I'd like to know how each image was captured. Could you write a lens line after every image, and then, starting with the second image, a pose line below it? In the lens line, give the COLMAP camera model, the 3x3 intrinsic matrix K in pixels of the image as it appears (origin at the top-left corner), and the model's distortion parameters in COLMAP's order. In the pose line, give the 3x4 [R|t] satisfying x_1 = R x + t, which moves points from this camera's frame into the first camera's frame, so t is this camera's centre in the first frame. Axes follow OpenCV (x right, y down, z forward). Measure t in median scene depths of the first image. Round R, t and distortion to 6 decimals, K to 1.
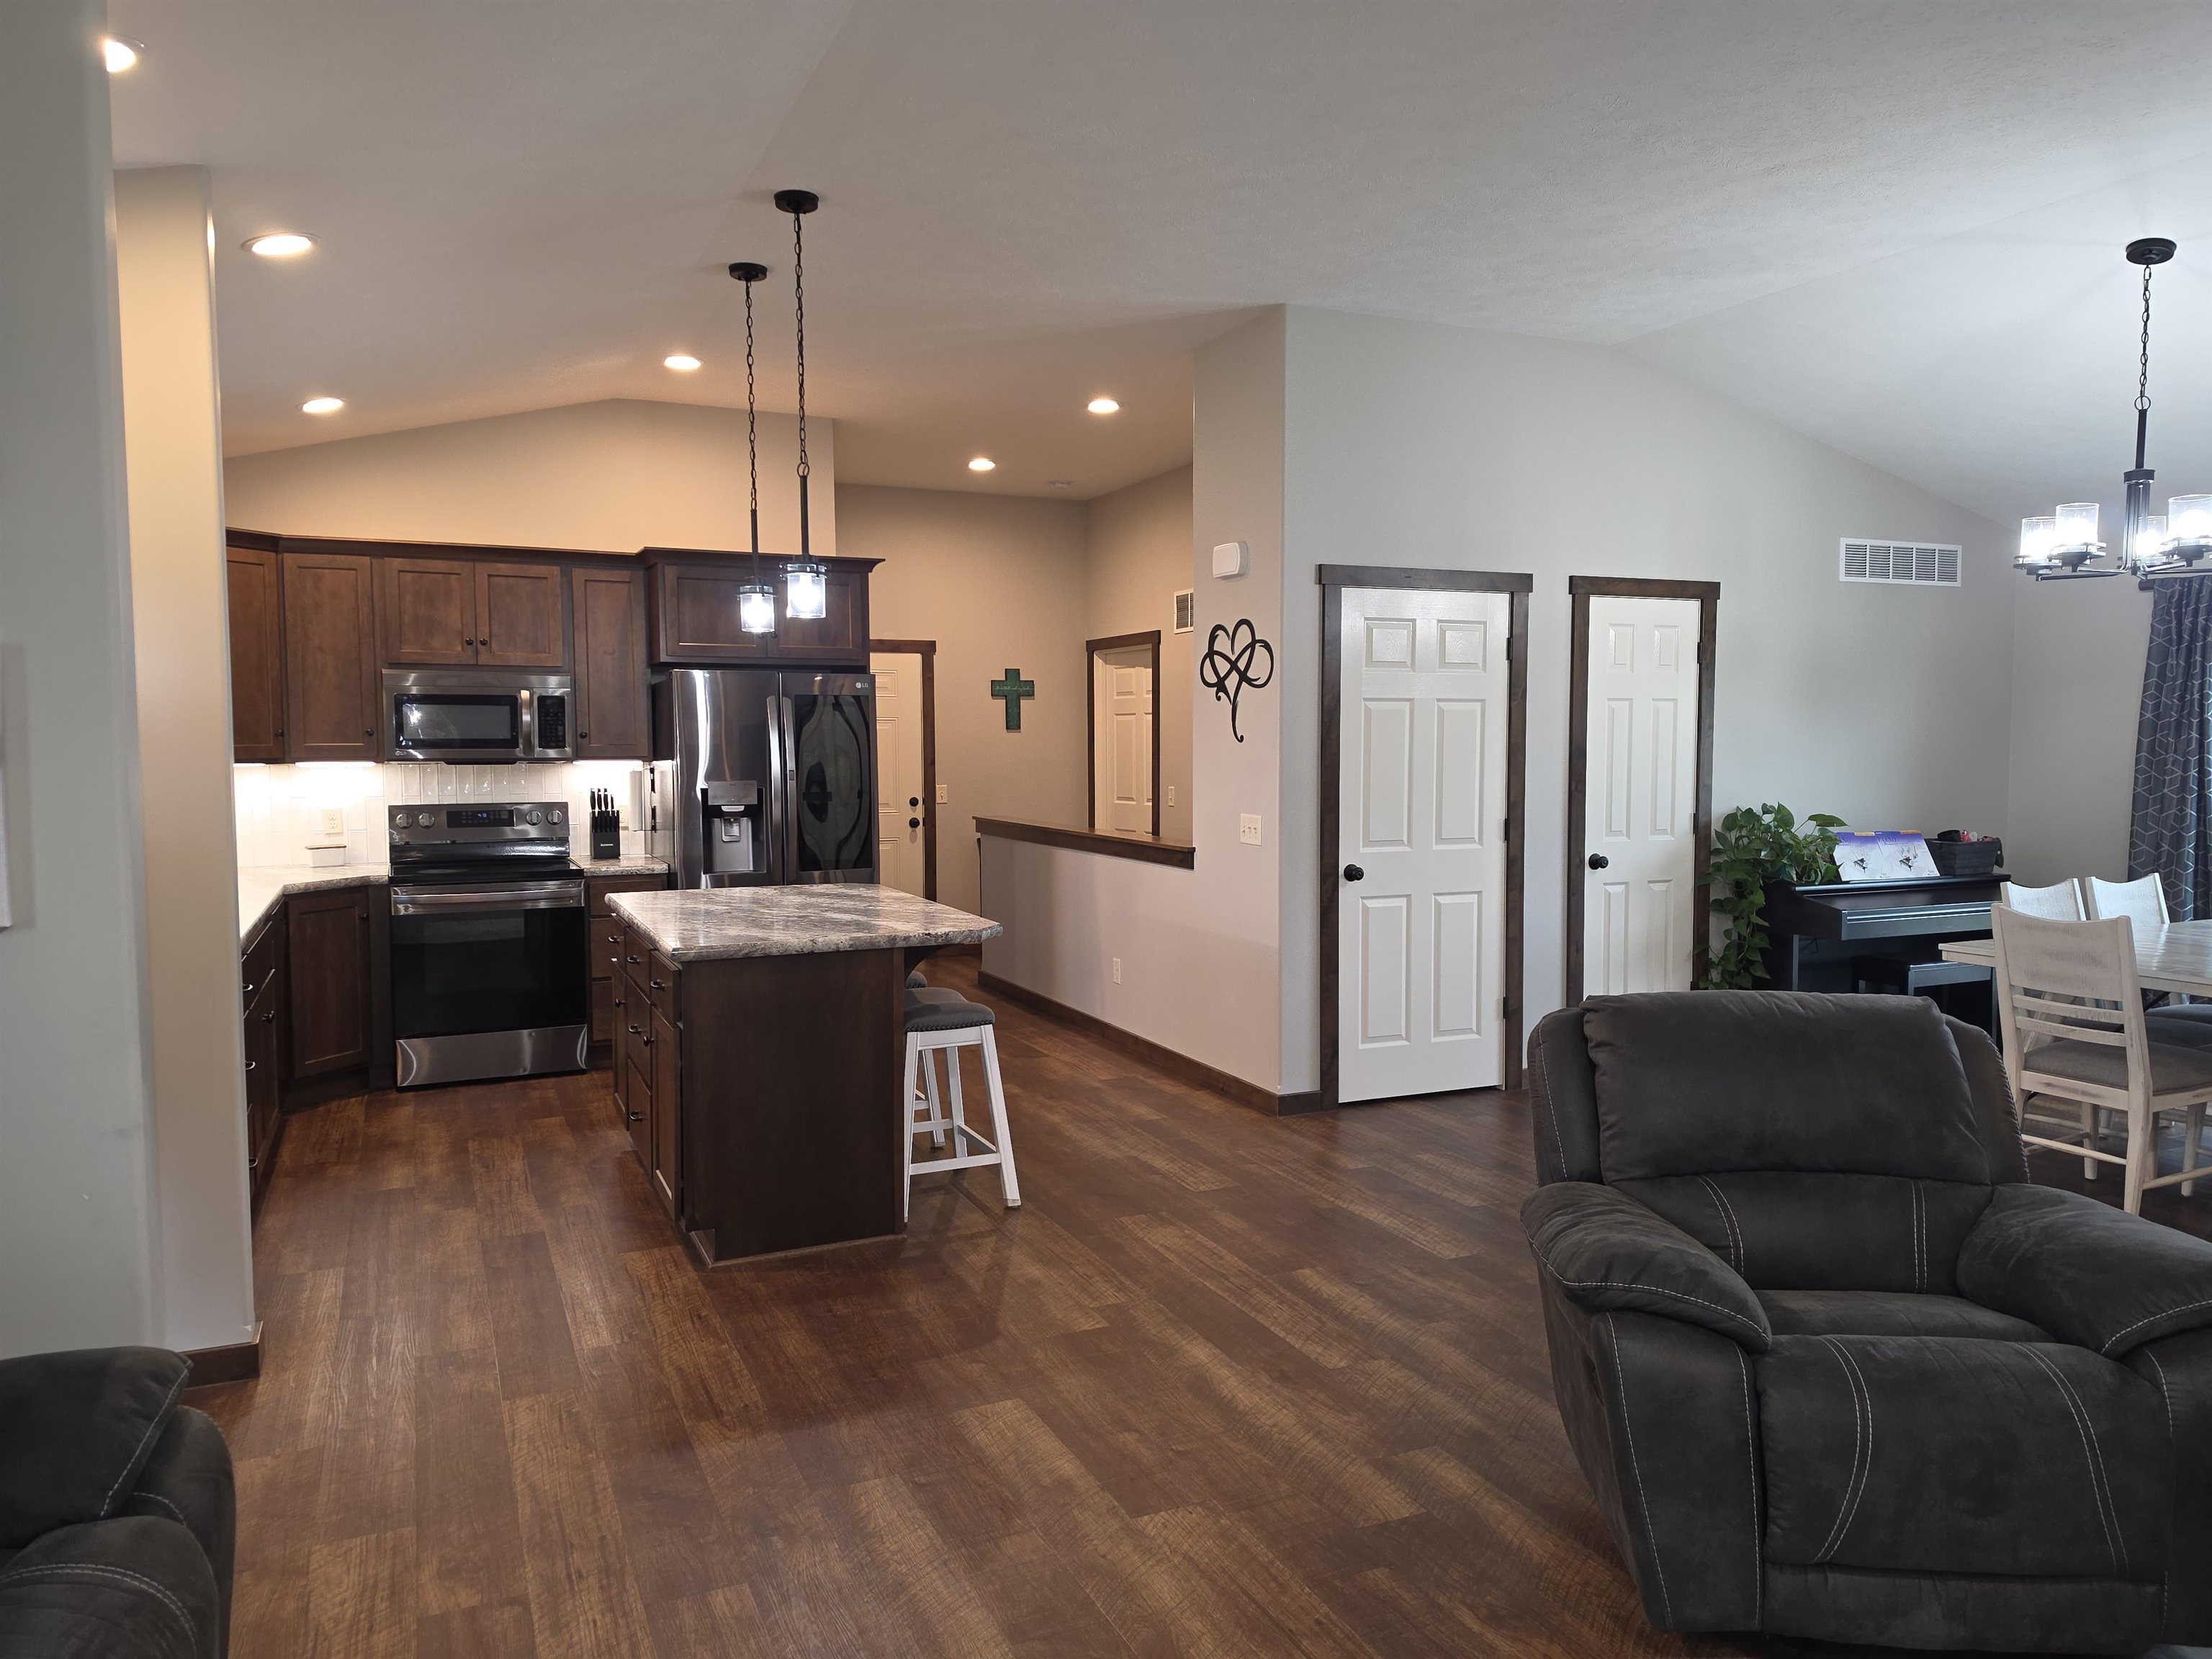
lens RADIAL K [[1506.3, 0, 1098.5], [0, 1506.3, 826.5], [0, 0, 1]] dist [0.110481, -0.161636]
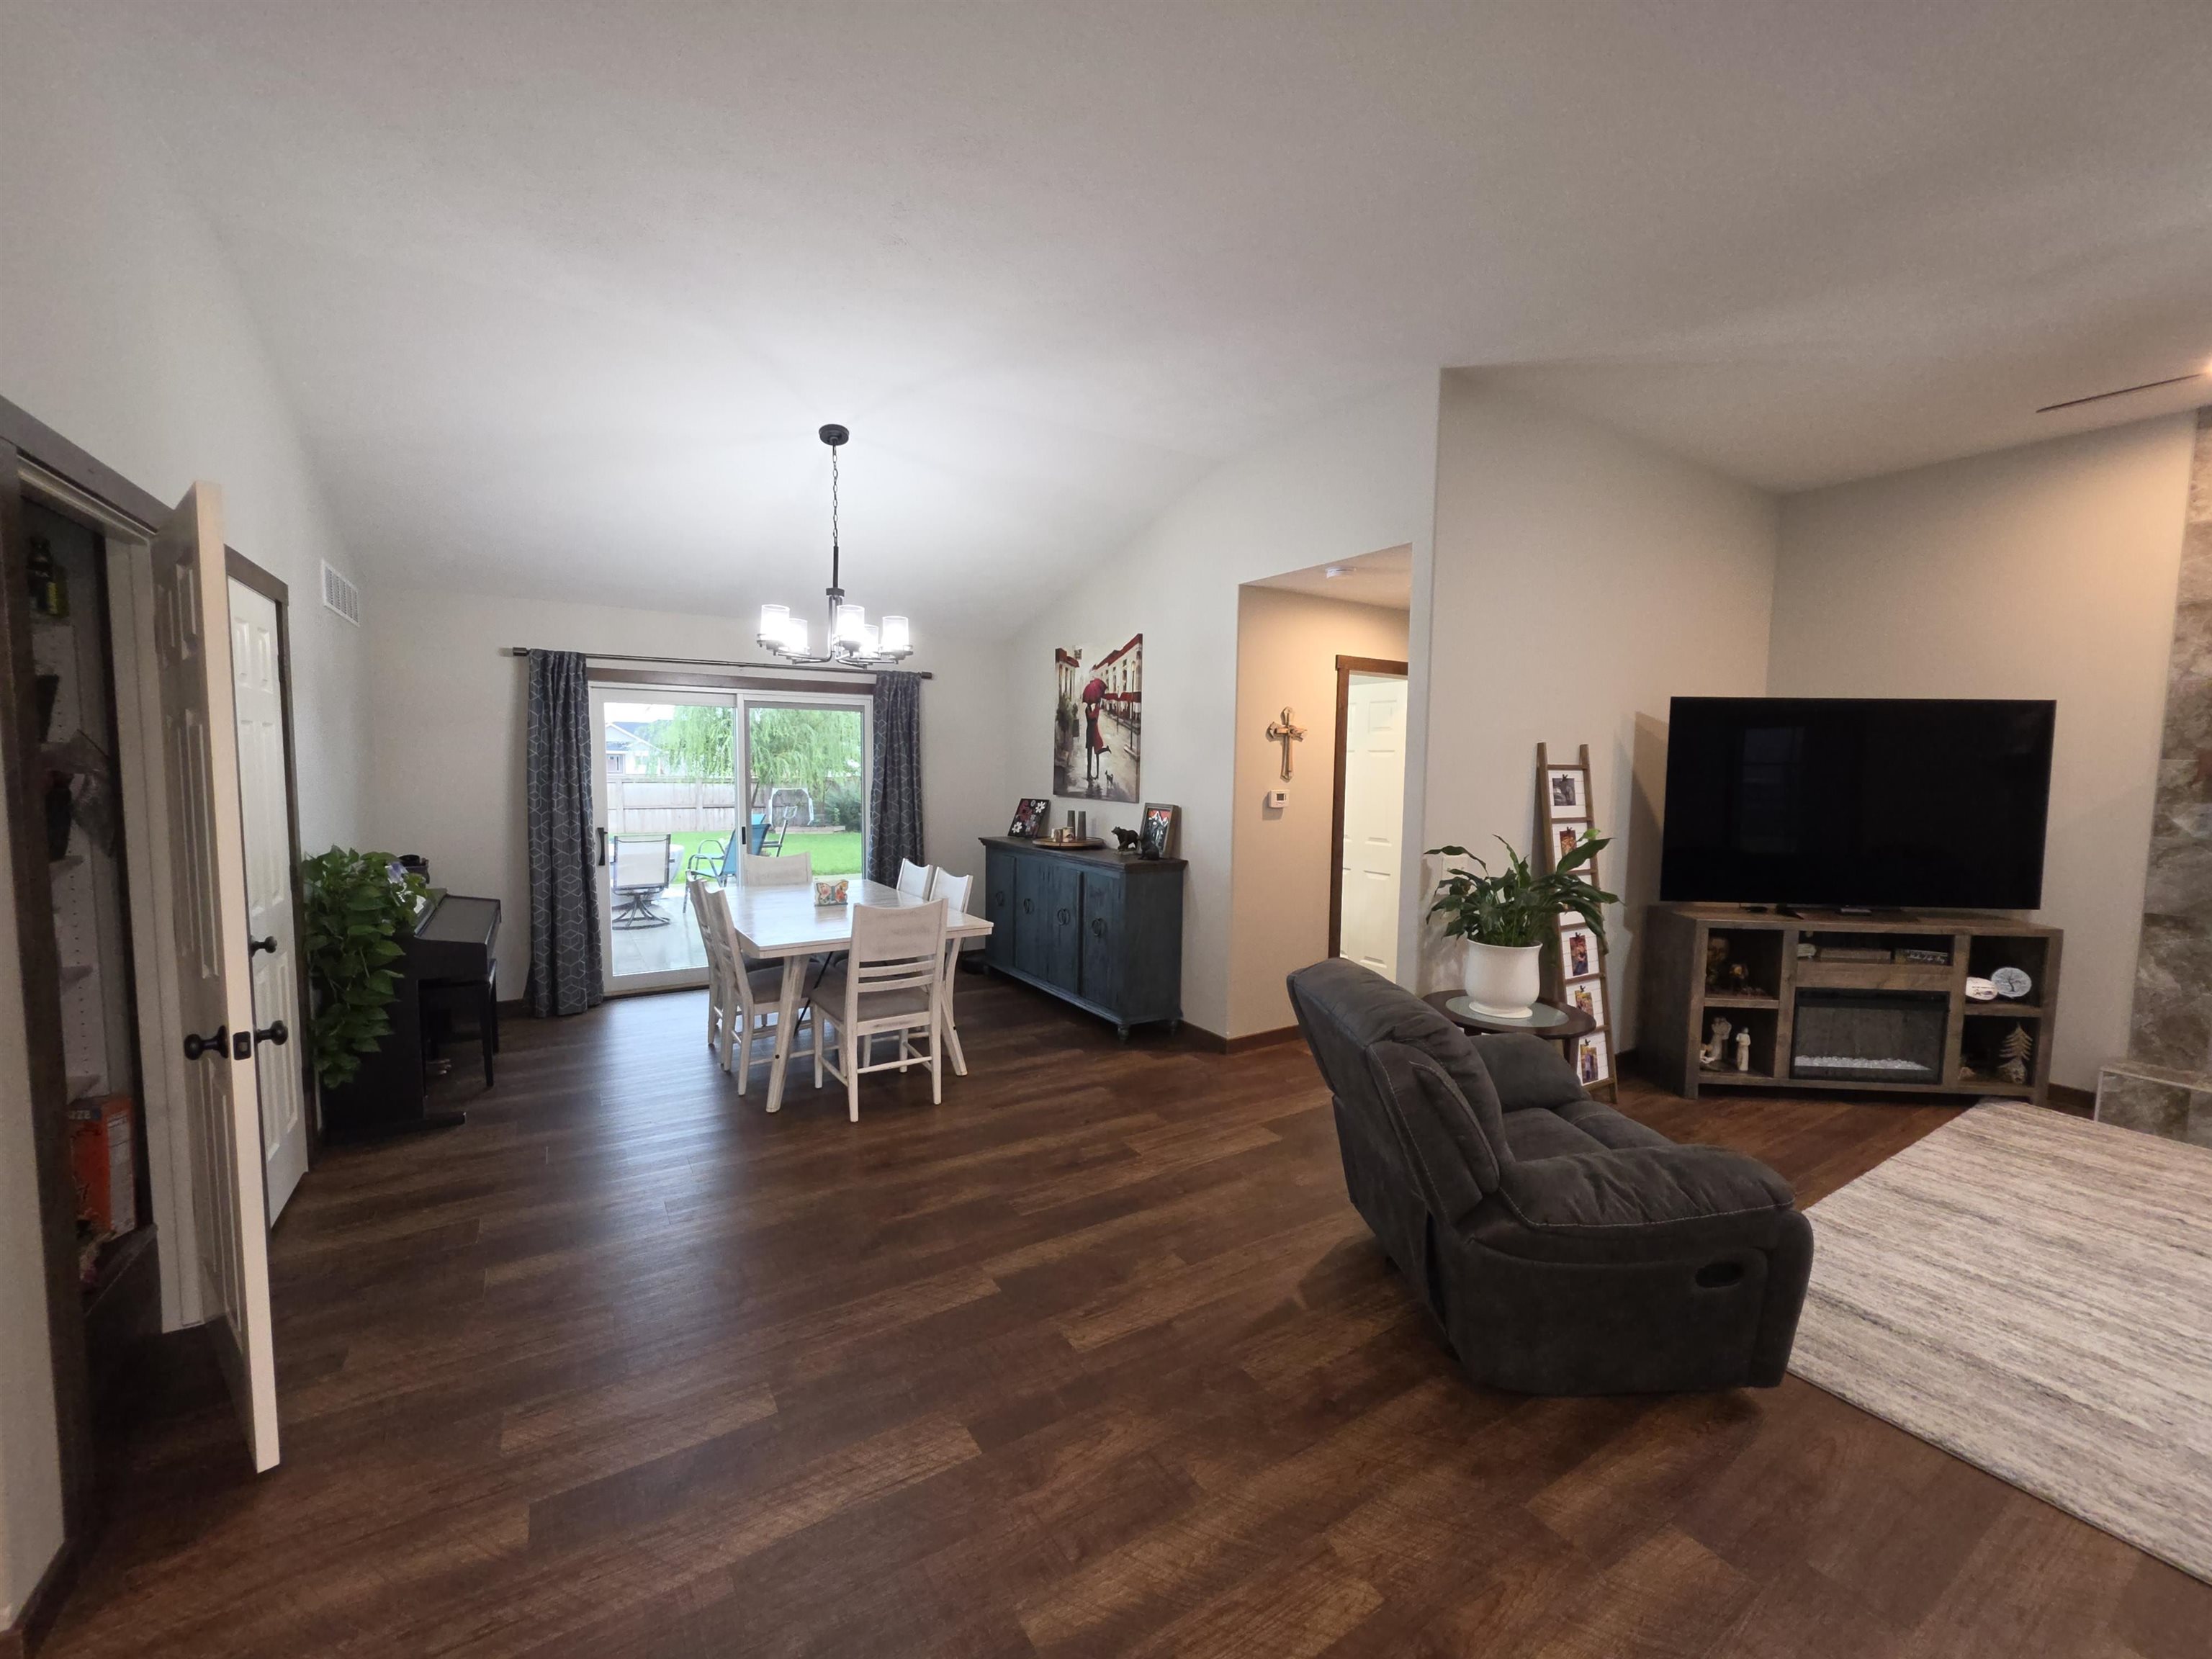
lens RADIAL K [[884.6, 0, 1097.8], [0, 884.6, 830.6], [0, 0, 1]] dist [-0.007010, 0.001023]
pose [[-0.130233, -0.071282, 0.988918, -0.167742], [0.045553, 0.995929, 0.077786, -0.055014], [-0.990436, 0.055179, -0.126455, 0.796039]]
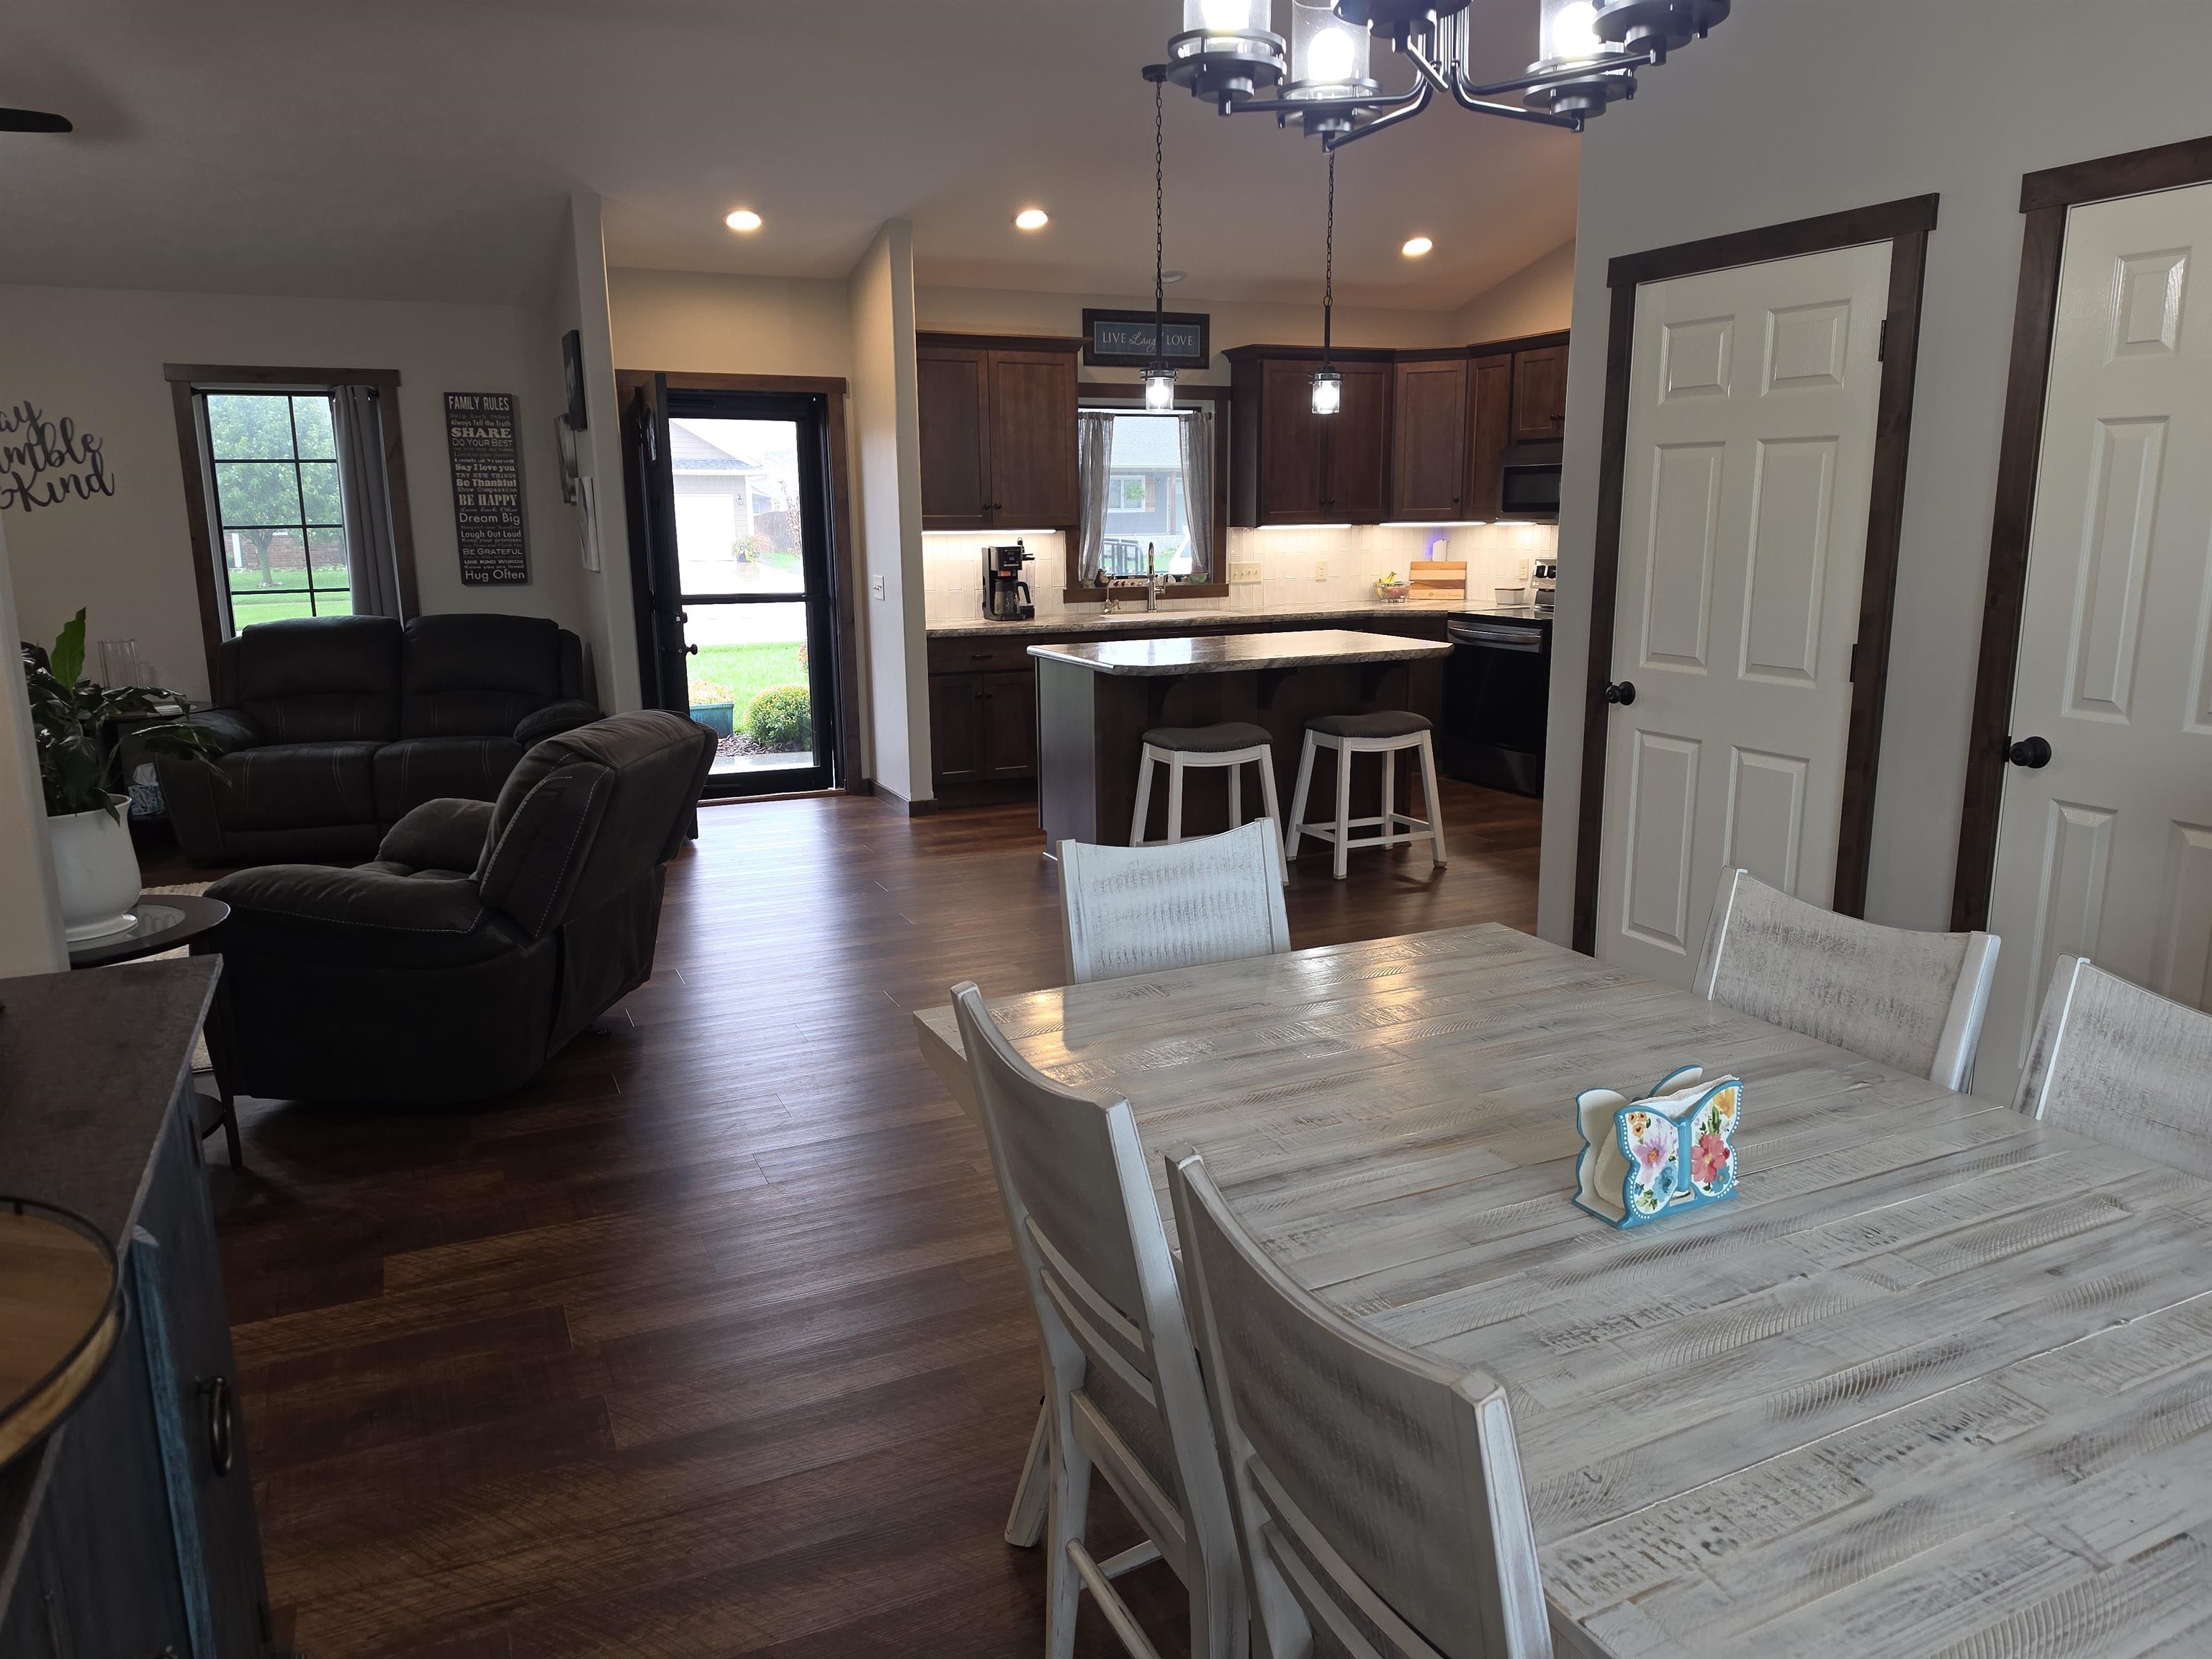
lens RADIAL K [[1512.4, 0, 1109.9], [0, 1512.4, 820.4], [0, 0, 1]] dist [0.103583, -0.141375]
pose [[0.003515, 0.204843, -0.978789, 1.014939], [-0.050896, 0.977563, 0.204404, -0.053413], [0.998698, 0.049098, 0.013862, 0.838604]]
